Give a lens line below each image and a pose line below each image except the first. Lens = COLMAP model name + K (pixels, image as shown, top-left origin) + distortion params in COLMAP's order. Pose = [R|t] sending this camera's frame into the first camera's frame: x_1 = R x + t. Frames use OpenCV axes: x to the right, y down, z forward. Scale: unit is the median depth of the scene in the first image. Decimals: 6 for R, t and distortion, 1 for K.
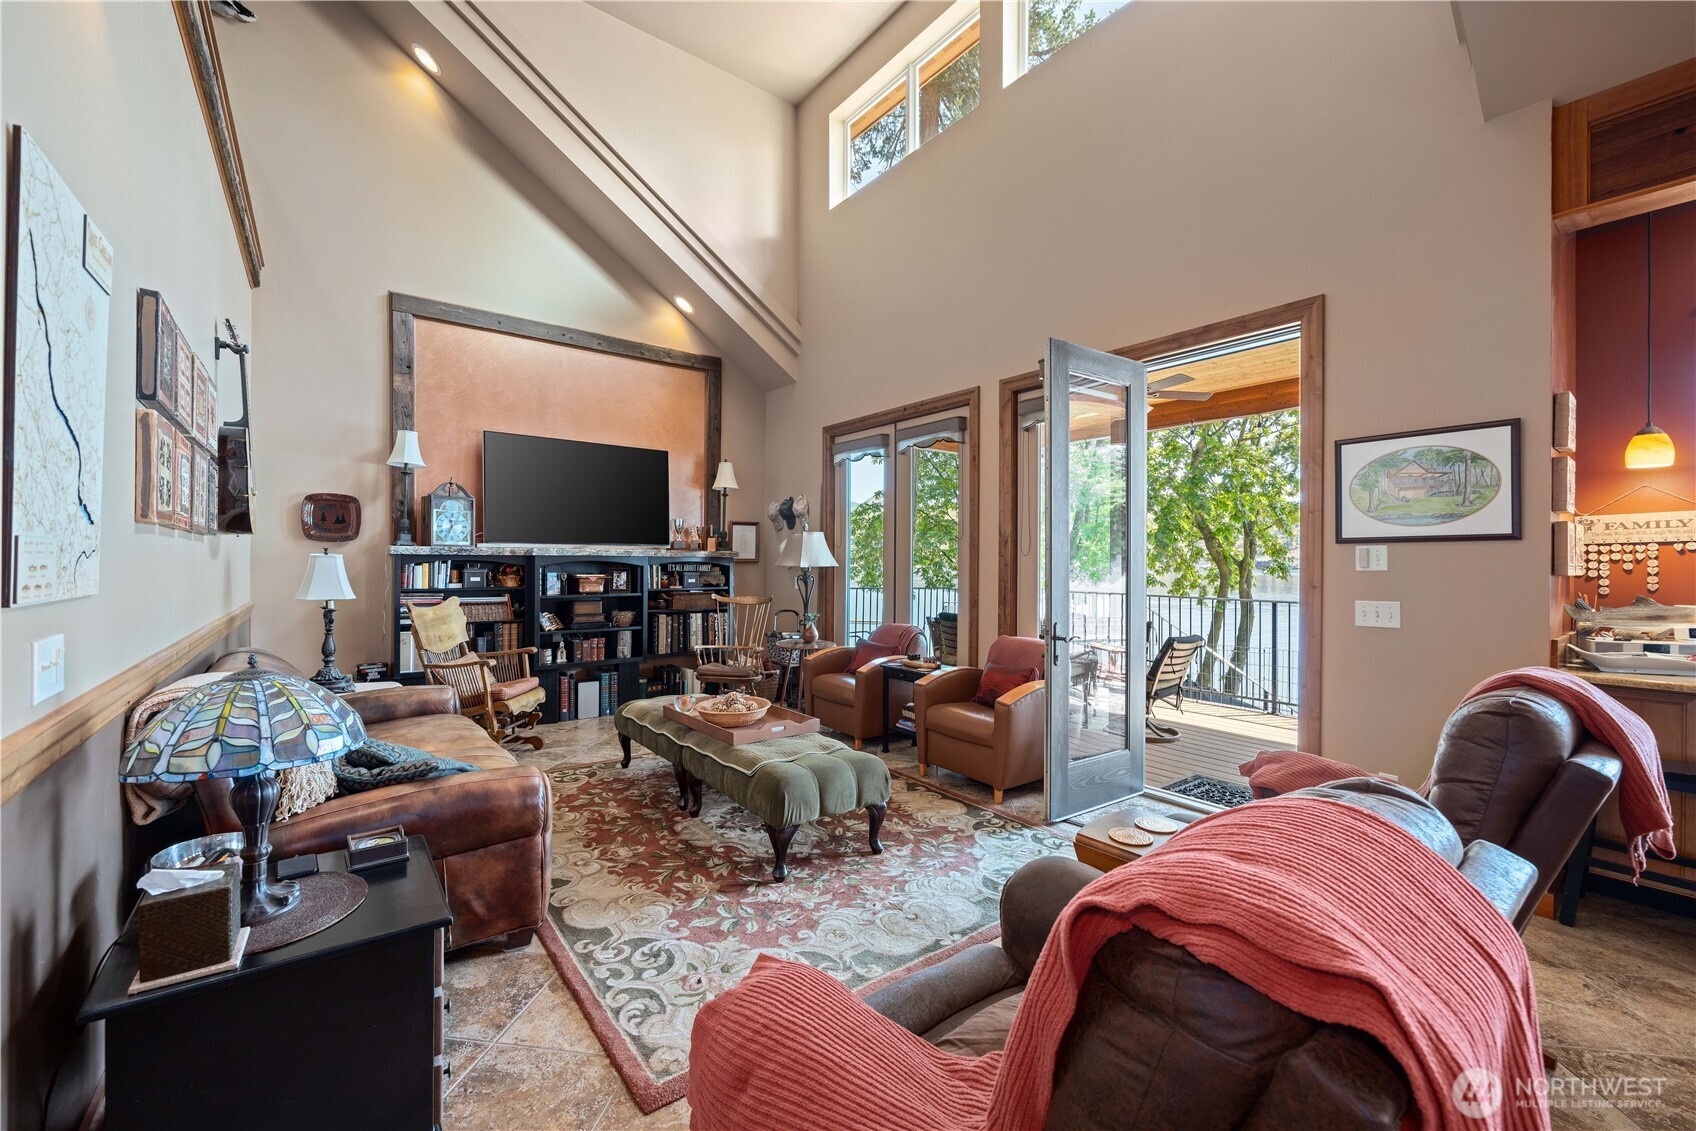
lens RADIAL K [[675.7, 0, 838.7], [0, 675.7, 563.8], [0, 0, 1]] dist [-0.001326, -0.000498]
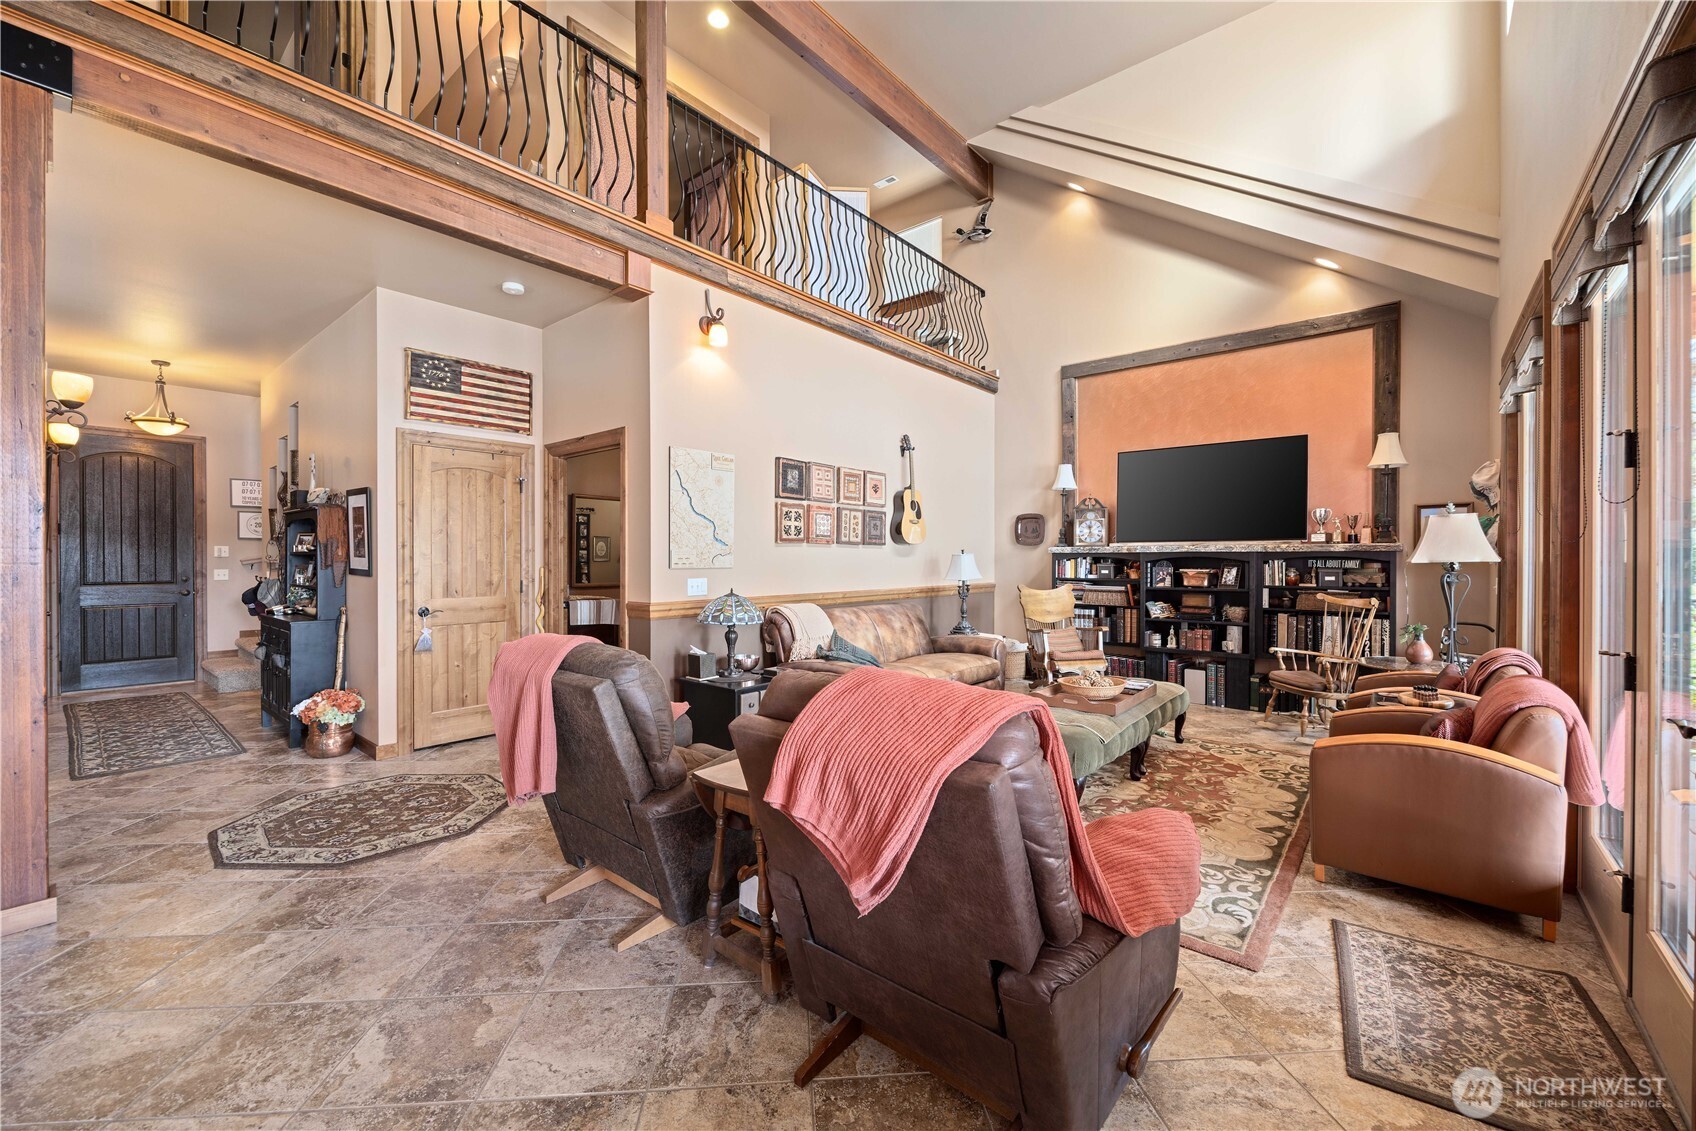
lens RADIAL K [[675.7, 0, 838.7], [0, 675.7, 563.8], [0, 0, 1]] dist [-0.001326, -0.000498]
pose [[0.215194, 0.001534, -0.976570, 0.560123], [-0.000880, 0.999999, 0.001377, 0.006281], [0.976571, 0.000563, 0.215195, 0.220434]]
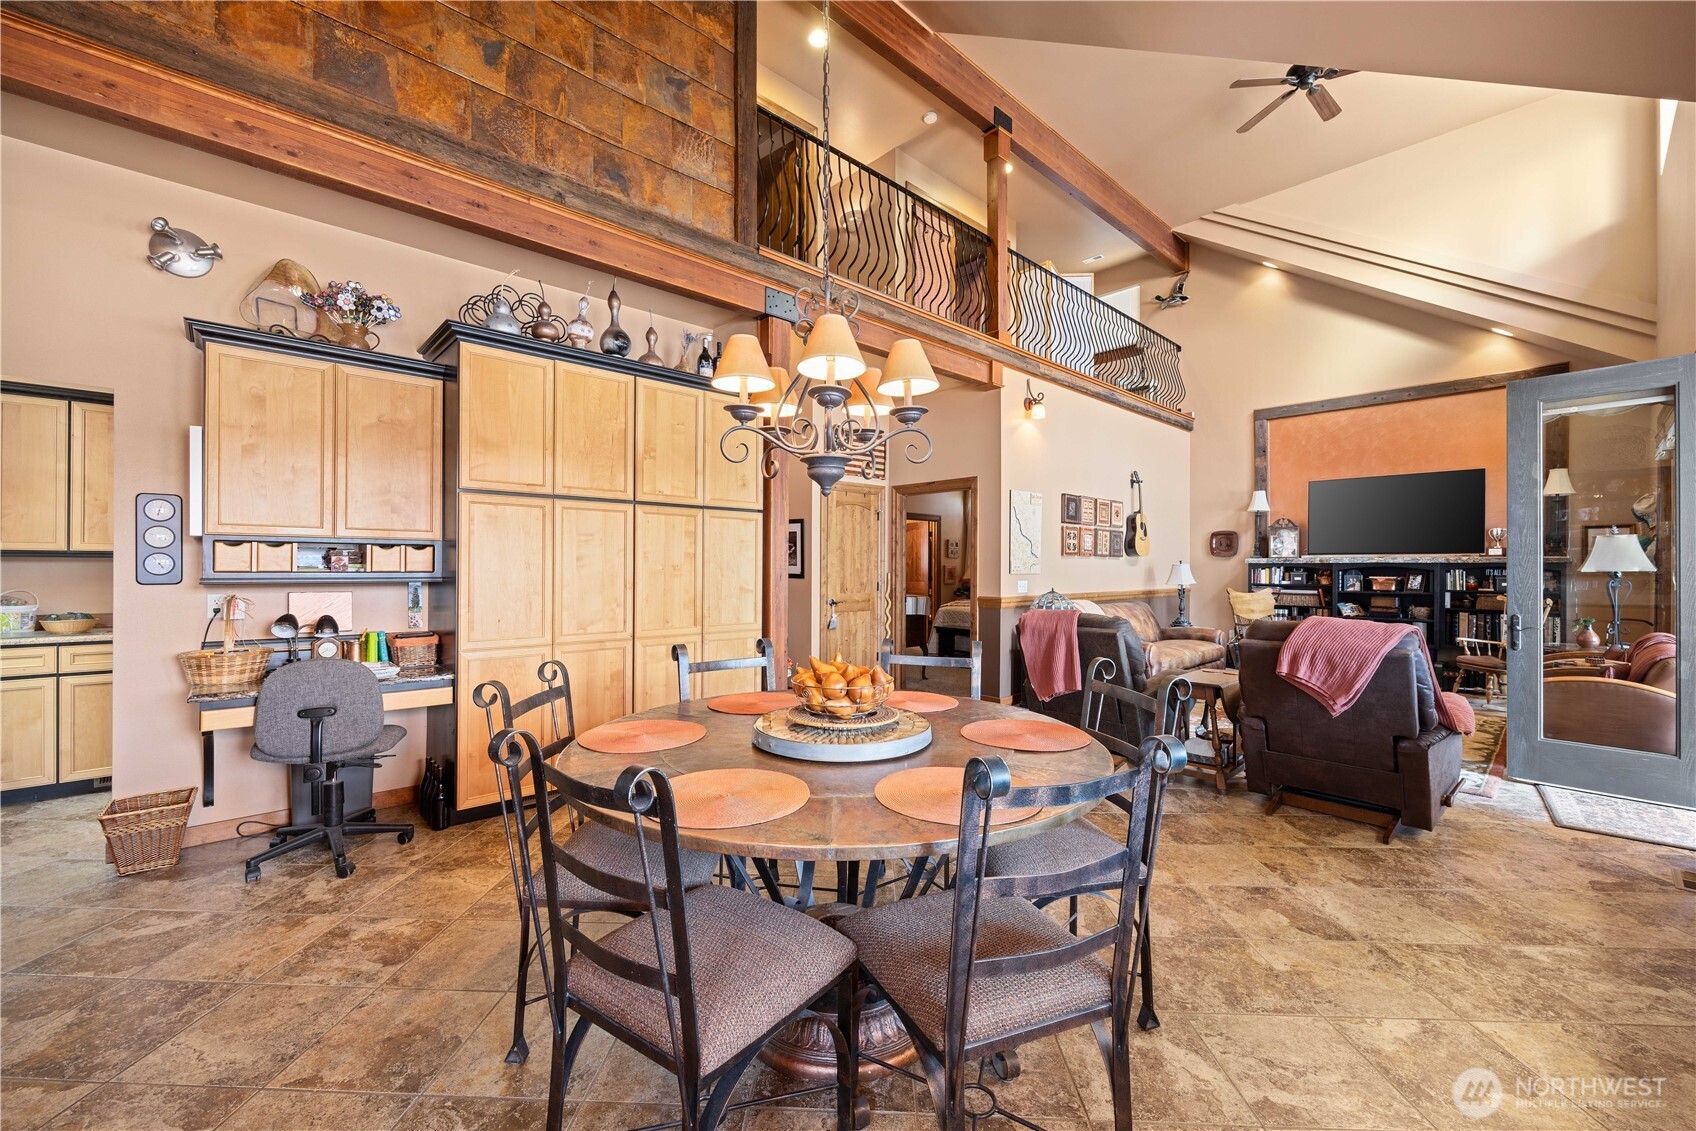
lens RADIAL K [[680.4, 0, 839.4], [0, 680.4, 566.8], [0, 0, 1]] dist [0.001419, -0.000287]
pose [[0.101548, -0.005832, -0.994814, 0.864929], [-0.004746, 0.999969, -0.006347, 0.009878], [0.994819, 0.005366, 0.101518, -0.203493]]
